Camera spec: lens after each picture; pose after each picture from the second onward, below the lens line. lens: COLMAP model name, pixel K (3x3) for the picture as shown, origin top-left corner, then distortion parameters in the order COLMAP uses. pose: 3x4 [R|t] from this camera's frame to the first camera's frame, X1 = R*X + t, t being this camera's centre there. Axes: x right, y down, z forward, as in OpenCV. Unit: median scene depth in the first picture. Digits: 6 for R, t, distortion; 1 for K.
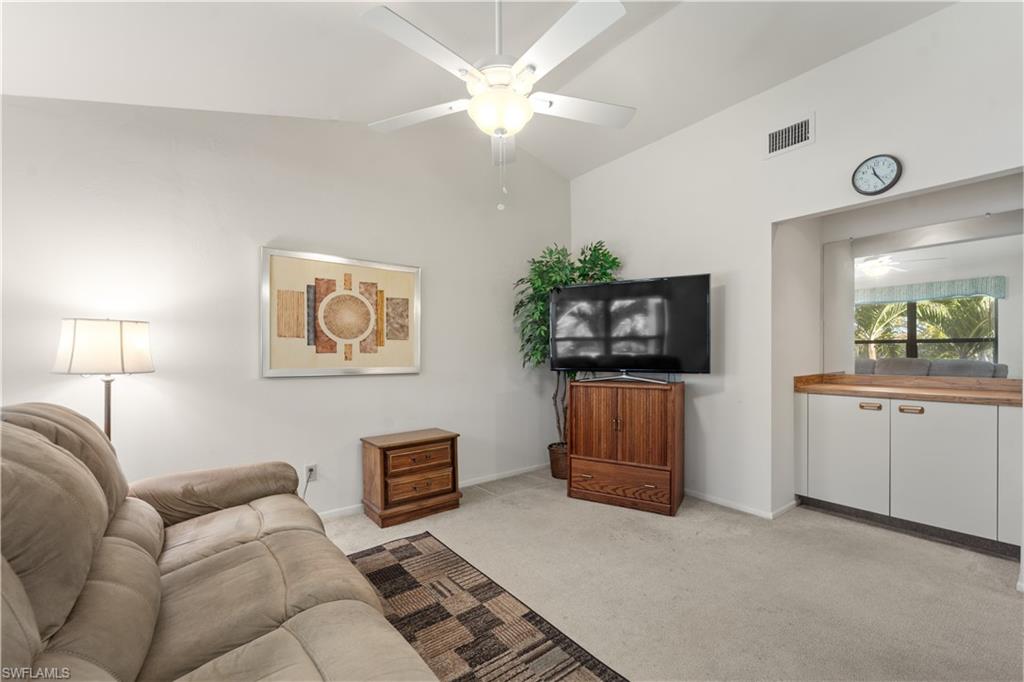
lens RADIAL K [[421.7, 0, 508.3], [0, 421.7, 351.5], [0, 0, 1]] dist [-0.018269, -0.000062]
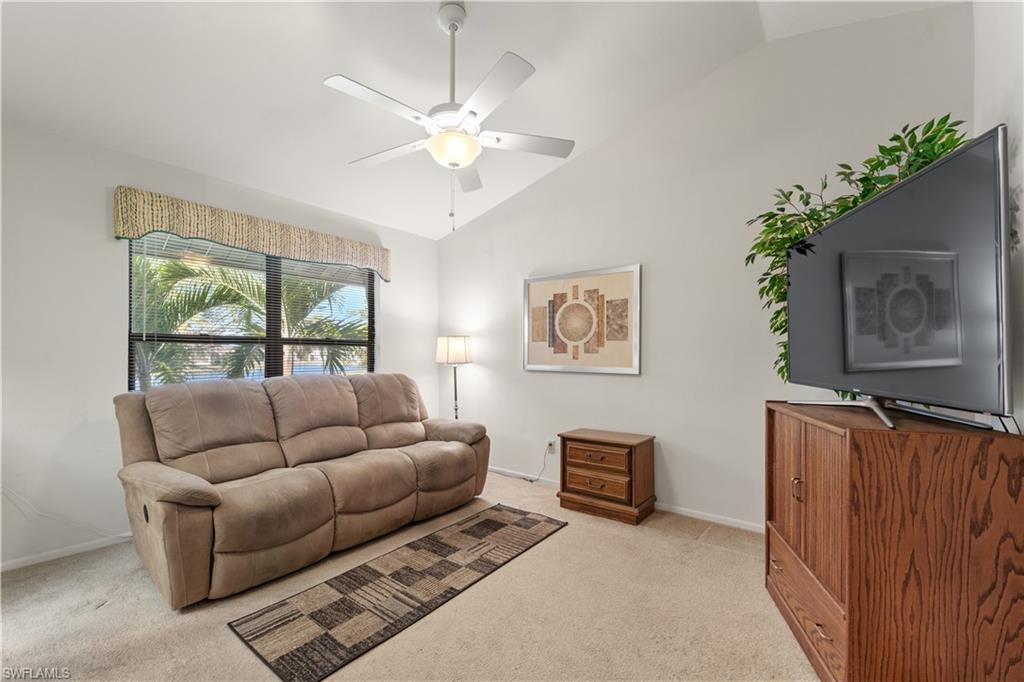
lens RADIAL K [[421.7, 0, 508.3], [0, 421.7, 351.5], [0, 0, 1]] dist [-0.018269, -0.000062]
pose [[0.242947, -0.003169, -0.970034, 0.732314], [-0.000536, 0.999994, -0.003401, 0.002772], [0.970039, 0.001347, 0.242944, 0.551797]]
